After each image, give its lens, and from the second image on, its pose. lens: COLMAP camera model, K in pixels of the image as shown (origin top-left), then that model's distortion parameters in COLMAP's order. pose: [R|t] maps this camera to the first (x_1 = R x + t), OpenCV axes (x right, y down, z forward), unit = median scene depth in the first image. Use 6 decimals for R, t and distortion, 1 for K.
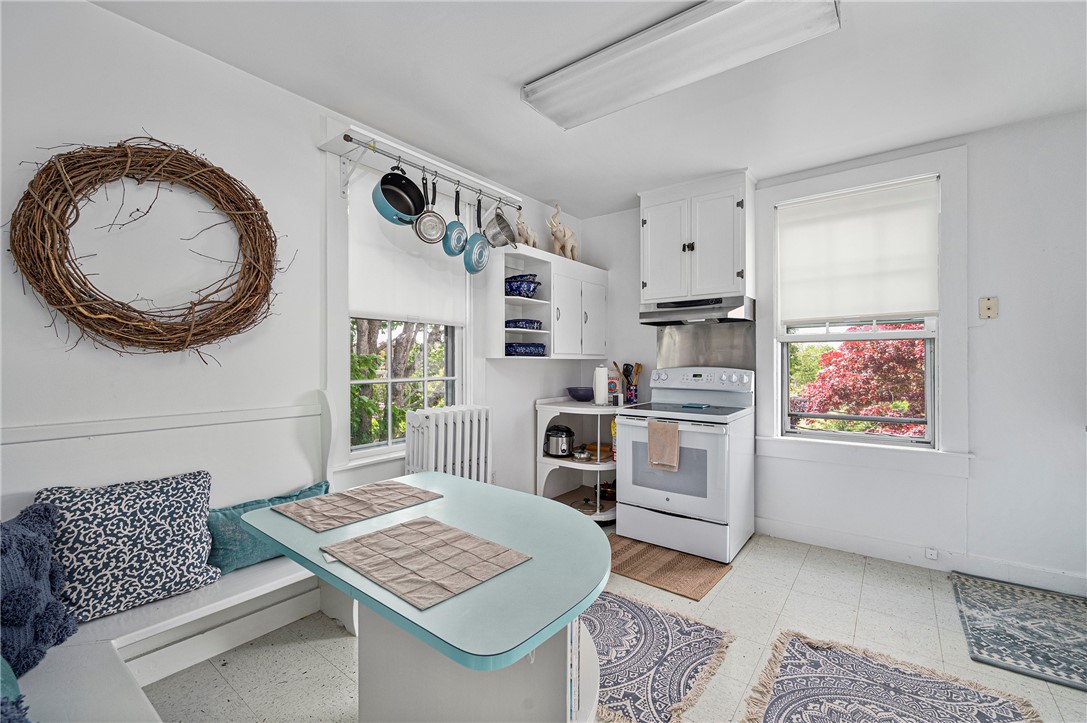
lens RADIAL K [[469.0, 0, 544.5], [0, 469.0, 359.3], [0, 0, 1]] dist [0.001288, 0.000038]
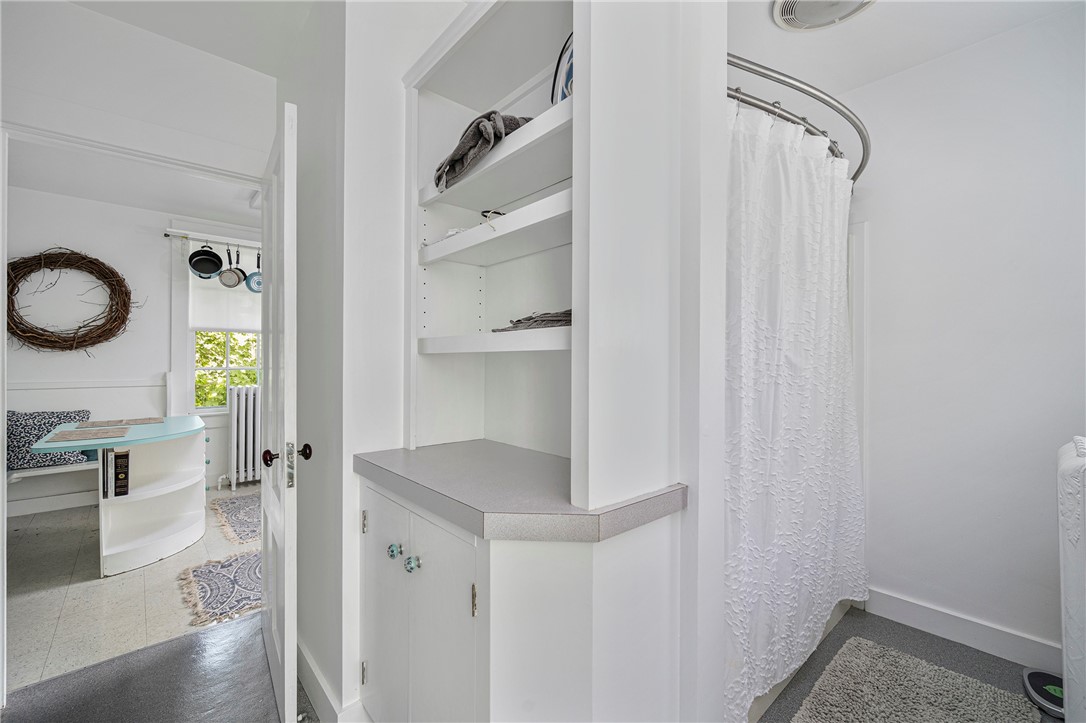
lens RADIAL K [[448.3, 0, 540.3], [0, 448.3, 362.0], [0, 0, 1]] dist [0.000243, 0.000021]
pose [[0.981337, -0.002686, -0.192278, 1.580144], [0.002739, 0.999996, 0.000014, 0.037654], [0.192277, -0.000541, 0.981340, -0.522720]]
